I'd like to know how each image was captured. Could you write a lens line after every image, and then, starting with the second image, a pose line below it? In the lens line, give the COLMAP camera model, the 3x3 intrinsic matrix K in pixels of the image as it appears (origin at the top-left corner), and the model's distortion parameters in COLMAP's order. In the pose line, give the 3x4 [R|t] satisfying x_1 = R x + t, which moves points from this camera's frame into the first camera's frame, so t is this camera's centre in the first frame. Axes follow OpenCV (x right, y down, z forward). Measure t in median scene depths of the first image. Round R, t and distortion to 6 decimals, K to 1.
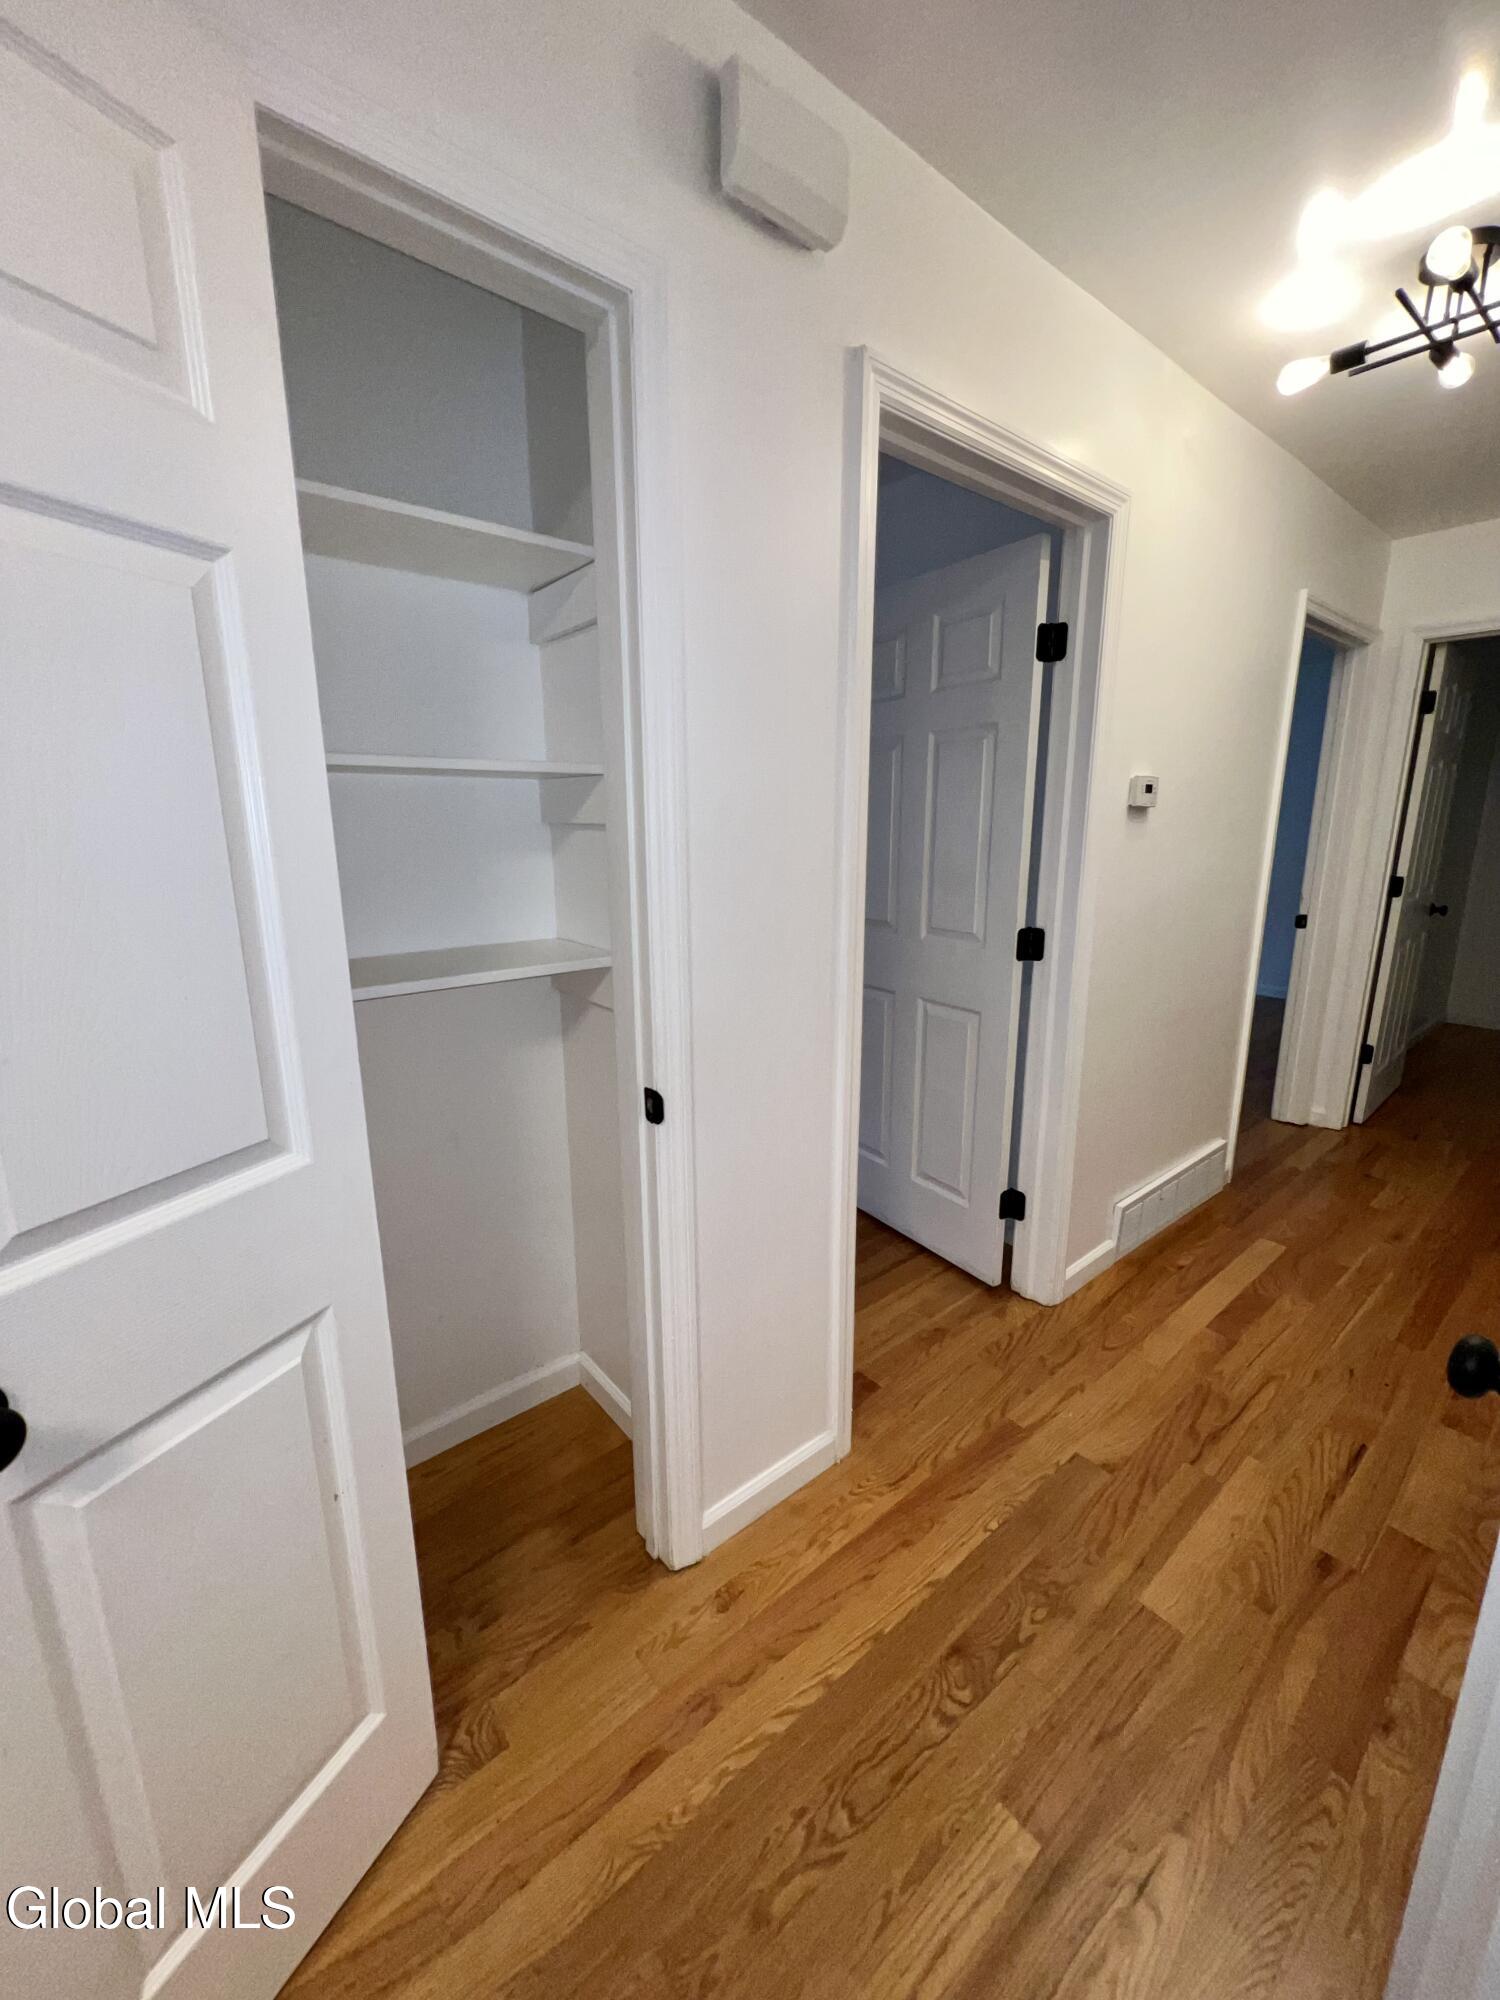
lens RADIAL K [[800.0, 0, 751.8], [0, 800.0, 993.8], [0, 0, 1]] dist [0.000596, 0.000166]
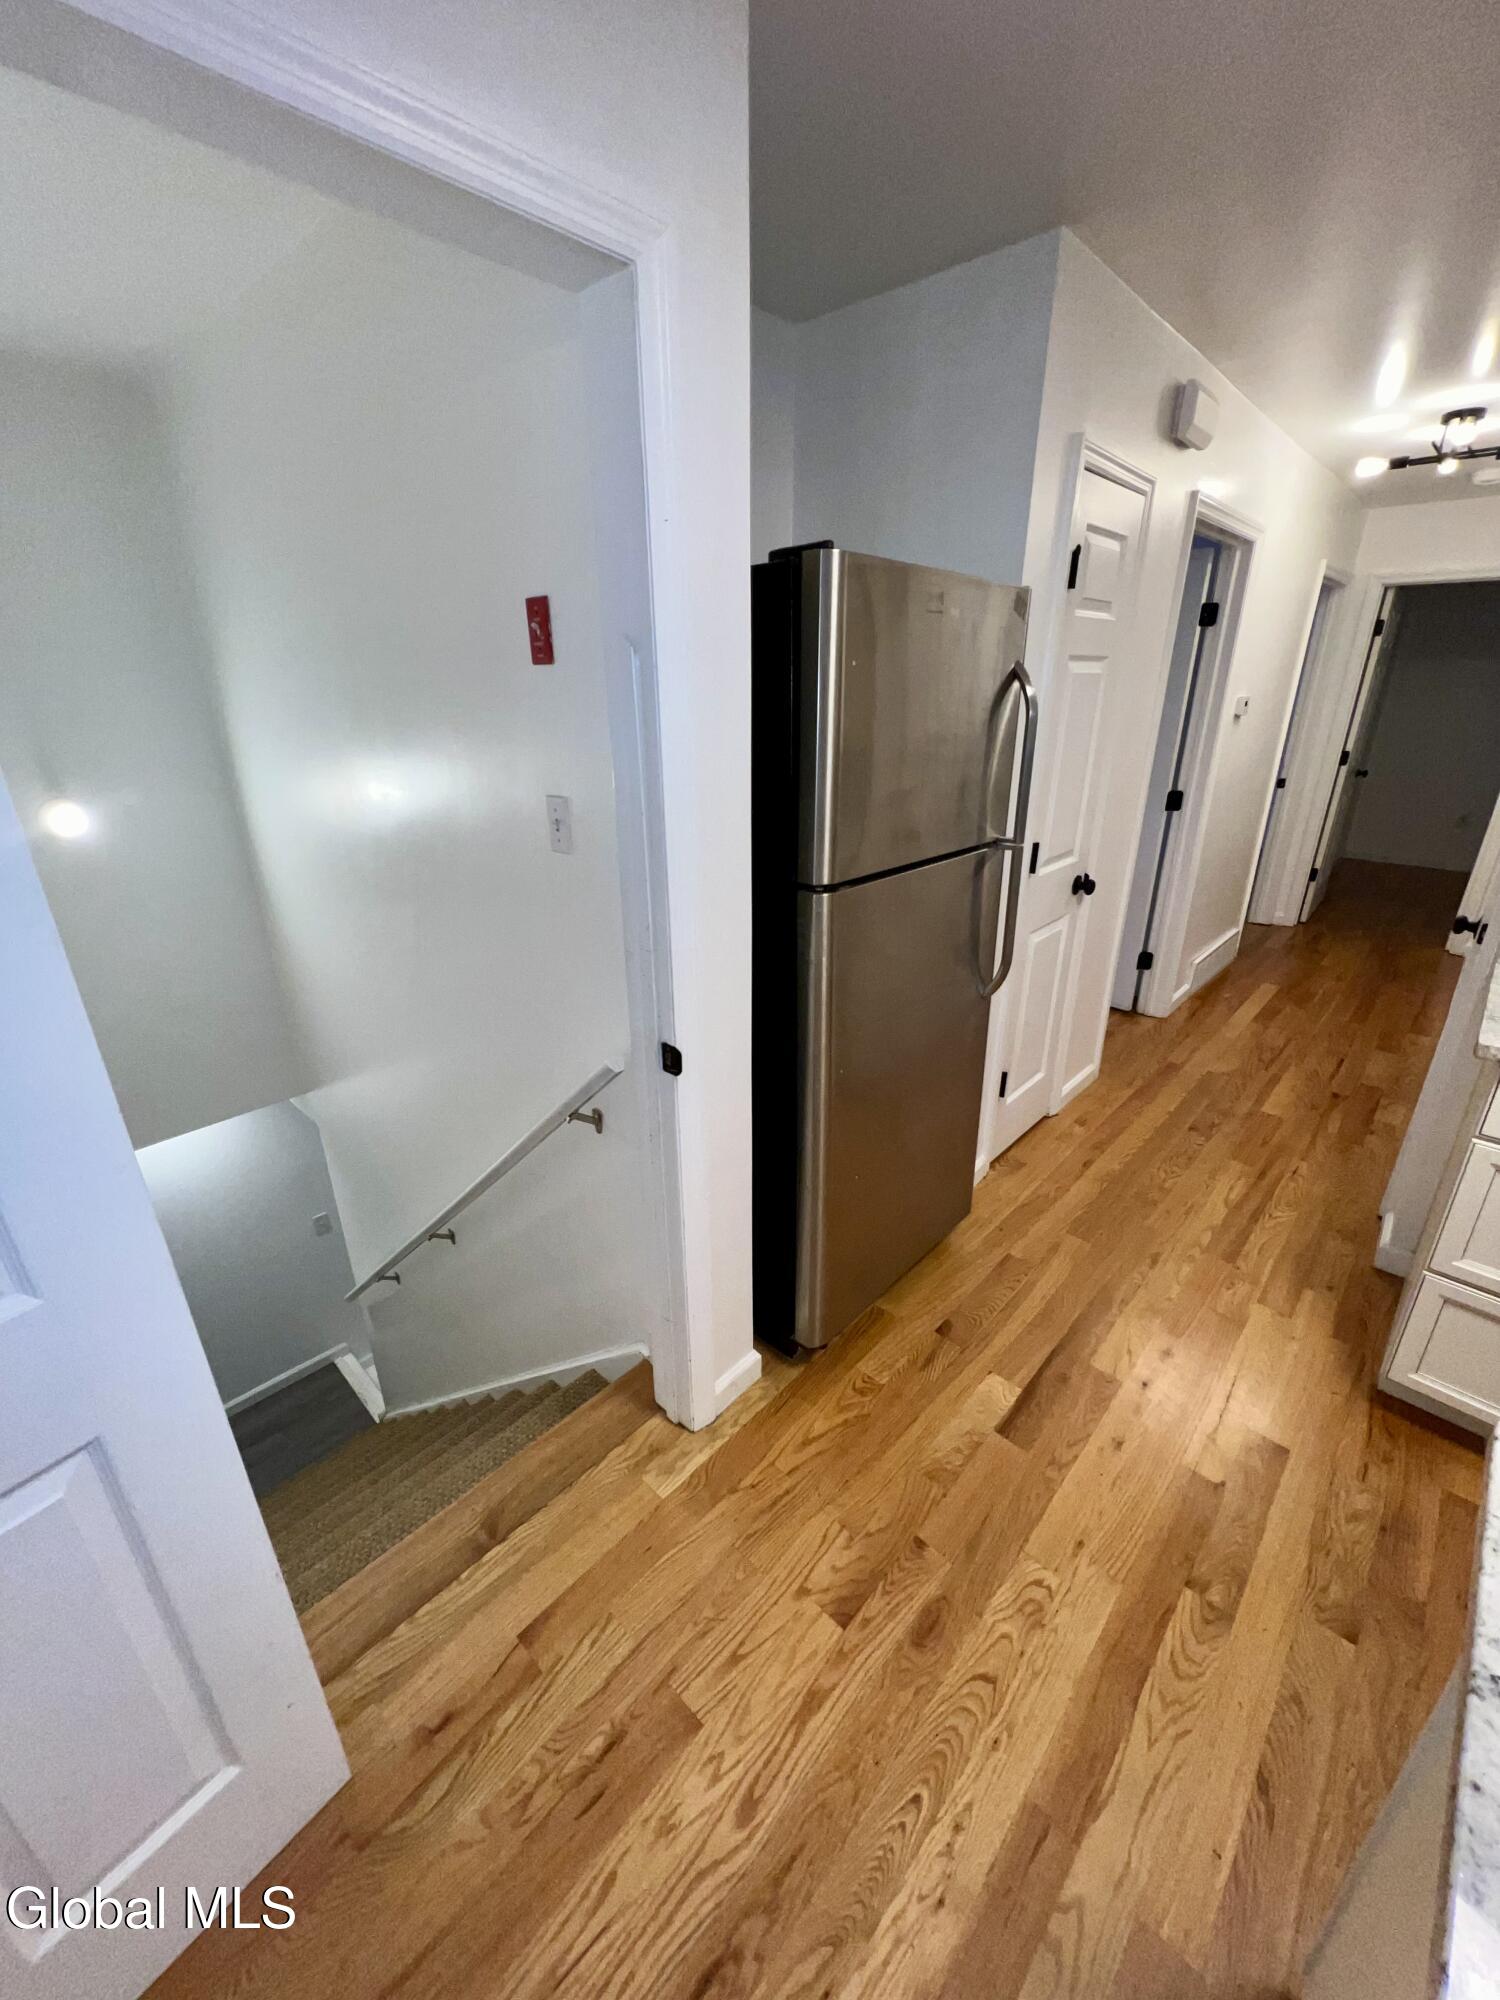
lens RADIAL K [[800.0, 0, 754.3], [0, 800.0, 996.6], [0, 0, 1]] dist [0.000596, 0.000166]
pose [[0.991818, -0.051407, 0.116852, -0.769712], [0.032052, 0.986294, 0.161853, 0.044789], [-0.123571, -0.156784, 0.979872, -0.622825]]
